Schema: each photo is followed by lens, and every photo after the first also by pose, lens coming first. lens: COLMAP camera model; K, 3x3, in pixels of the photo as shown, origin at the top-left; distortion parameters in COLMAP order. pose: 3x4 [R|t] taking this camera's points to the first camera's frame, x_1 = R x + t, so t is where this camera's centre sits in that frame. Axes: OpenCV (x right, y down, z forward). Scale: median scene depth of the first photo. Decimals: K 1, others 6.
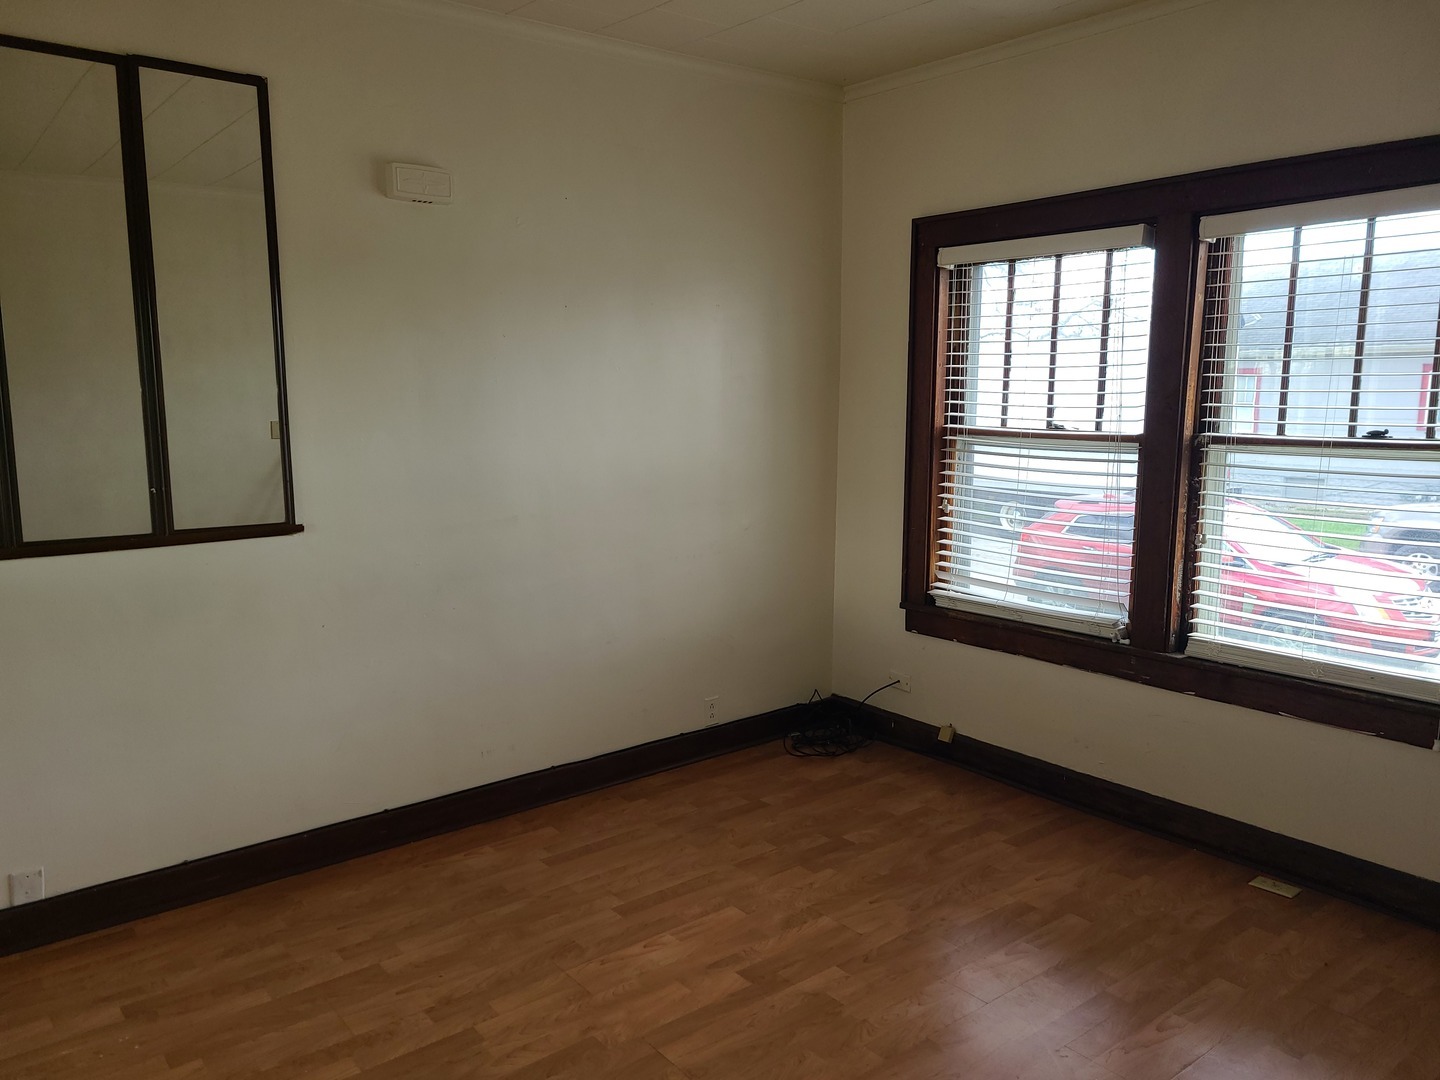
lens RADIAL K [[1076.7, 0, 715.8], [0, 1076.7, 537.0], [0, 0, 1]] dist [0.050793, -0.028478]
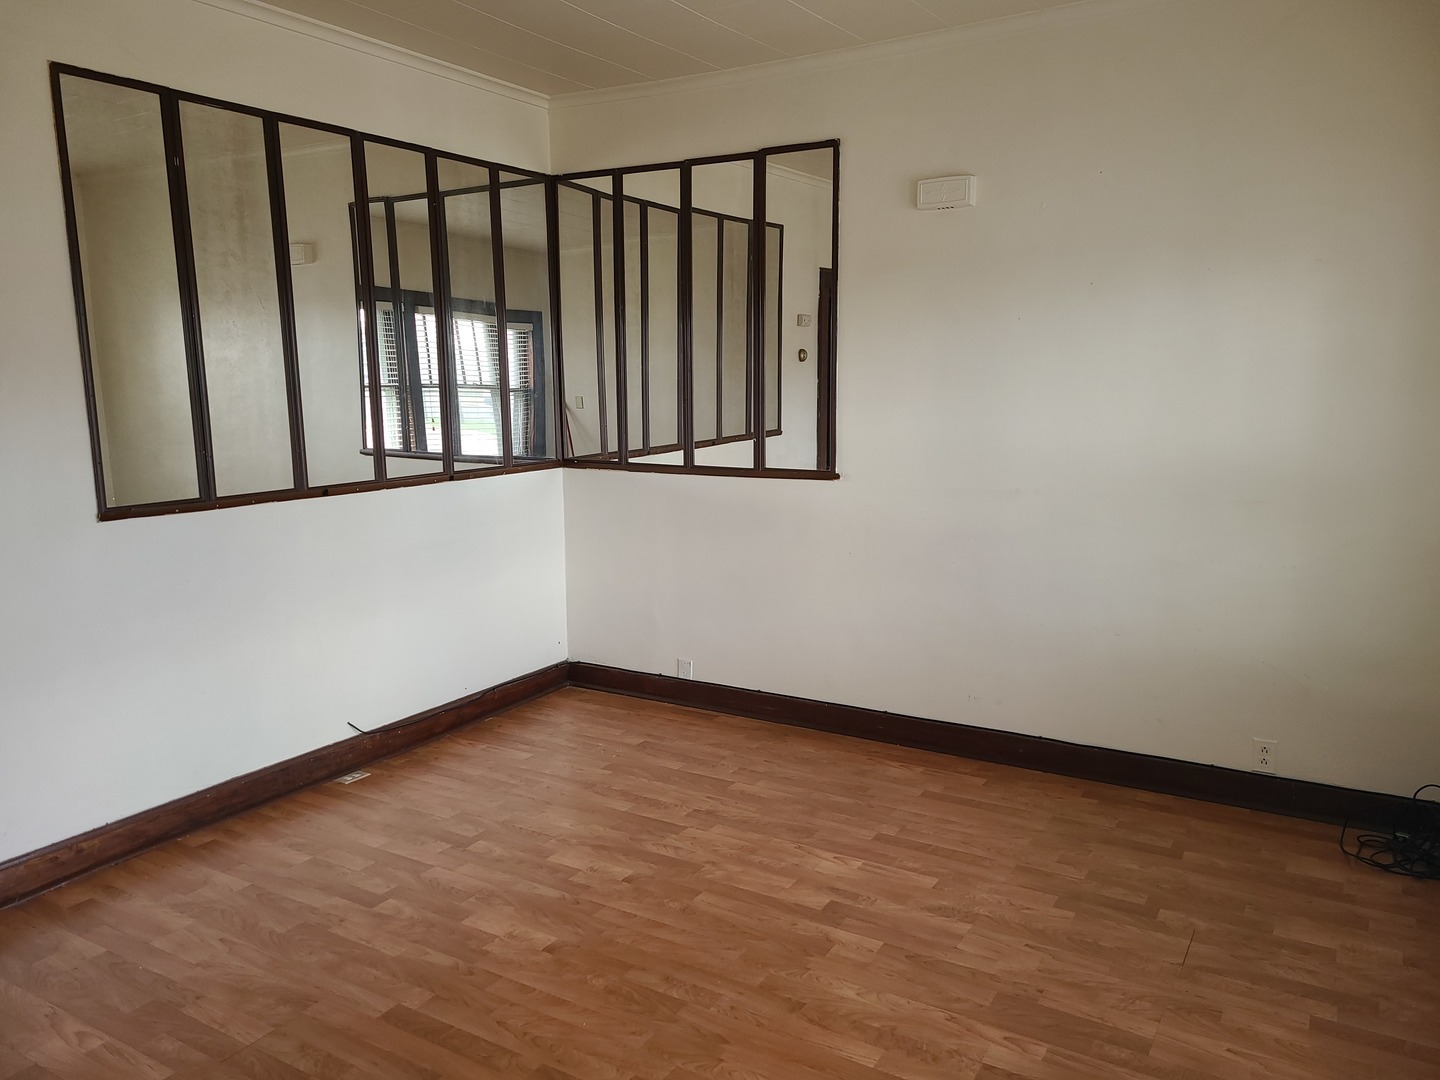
lens RADIAL K [[1076.7, 0, 713.5], [0, 1076.7, 545.5], [0, 0, 1]] dist [0.050793, -0.028478]
pose [[0.339030, 0.151792, -0.928449, 0.815105], [-0.117679, 0.985989, 0.118228, -0.063512], [0.933386, 0.069176, 0.352143, 0.402471]]
